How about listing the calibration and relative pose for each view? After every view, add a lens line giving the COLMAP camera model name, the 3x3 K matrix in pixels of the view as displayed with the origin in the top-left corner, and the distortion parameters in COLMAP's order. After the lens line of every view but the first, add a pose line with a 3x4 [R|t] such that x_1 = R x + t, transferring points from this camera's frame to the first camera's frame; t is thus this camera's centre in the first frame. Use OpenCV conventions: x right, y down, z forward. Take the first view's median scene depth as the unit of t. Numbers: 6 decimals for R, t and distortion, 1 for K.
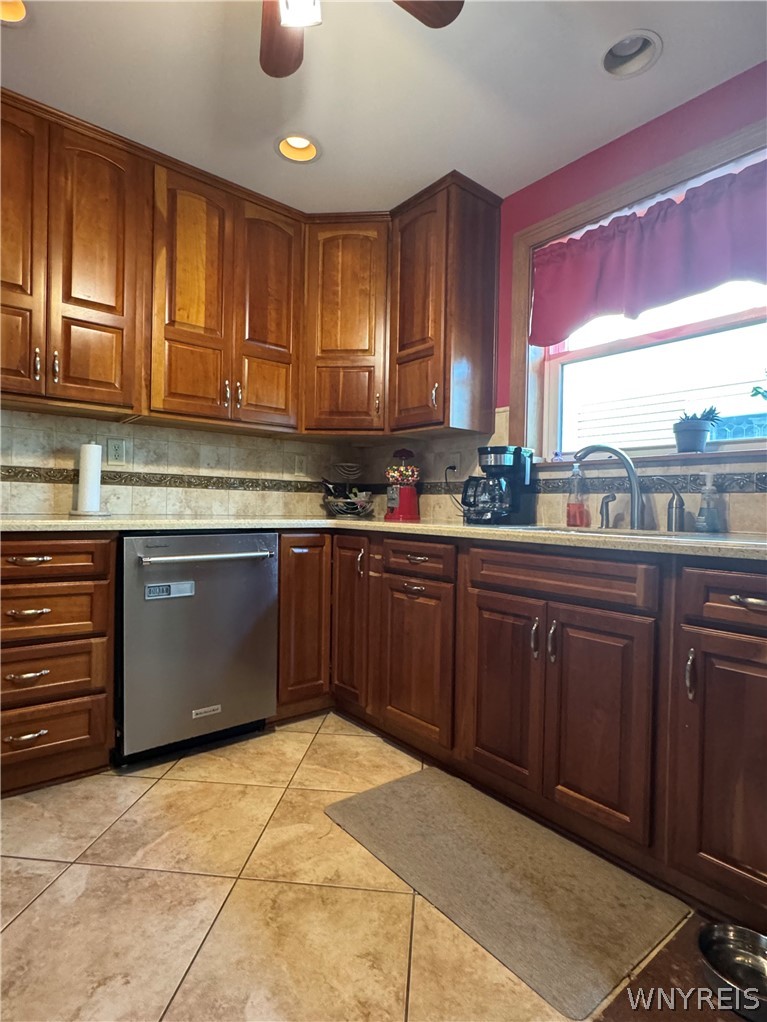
lens RADIAL K [[543.0, 0, 385.0], [0, 543.0, 514.0], [0, 0, 1]] dist [-0.001185, -0.000157]
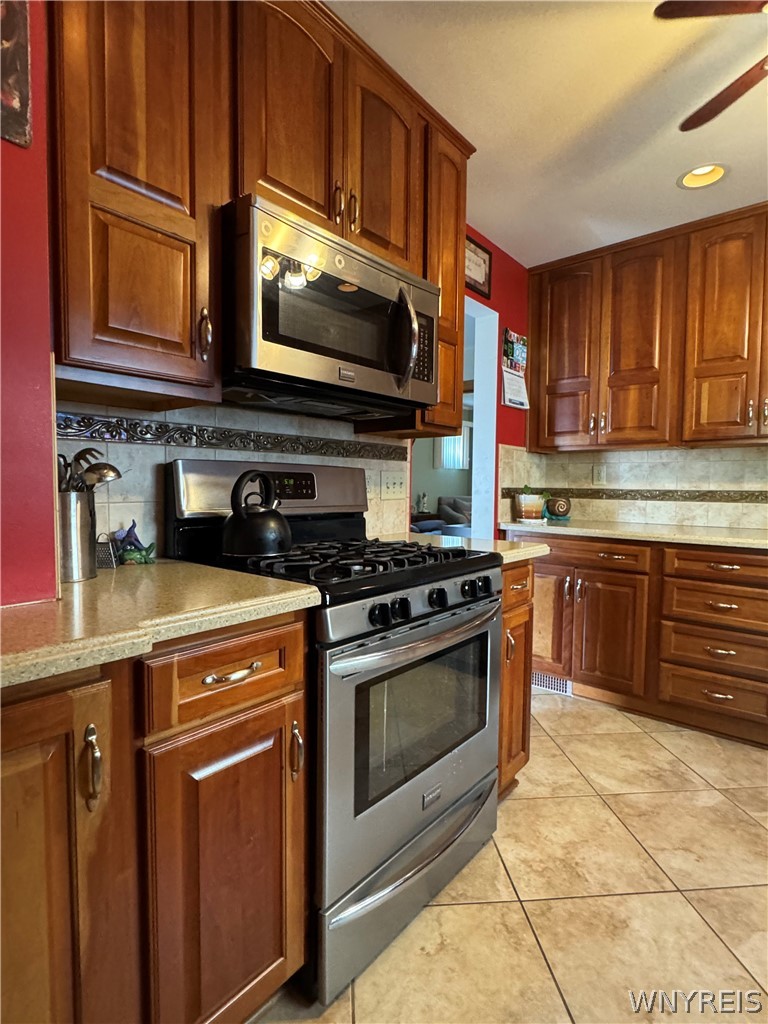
lens RADIAL K [[544.1, 0, 385.5], [0, 544.1, 512.2], [0, 0, 1]] dist [-0.001185, -0.000157]
pose [[0.188847, 0.033438, -0.981437, 0.505606], [-0.016096, 0.999391, 0.030953, -0.078750], [0.981875, 0.009952, 0.189271, -0.084341]]
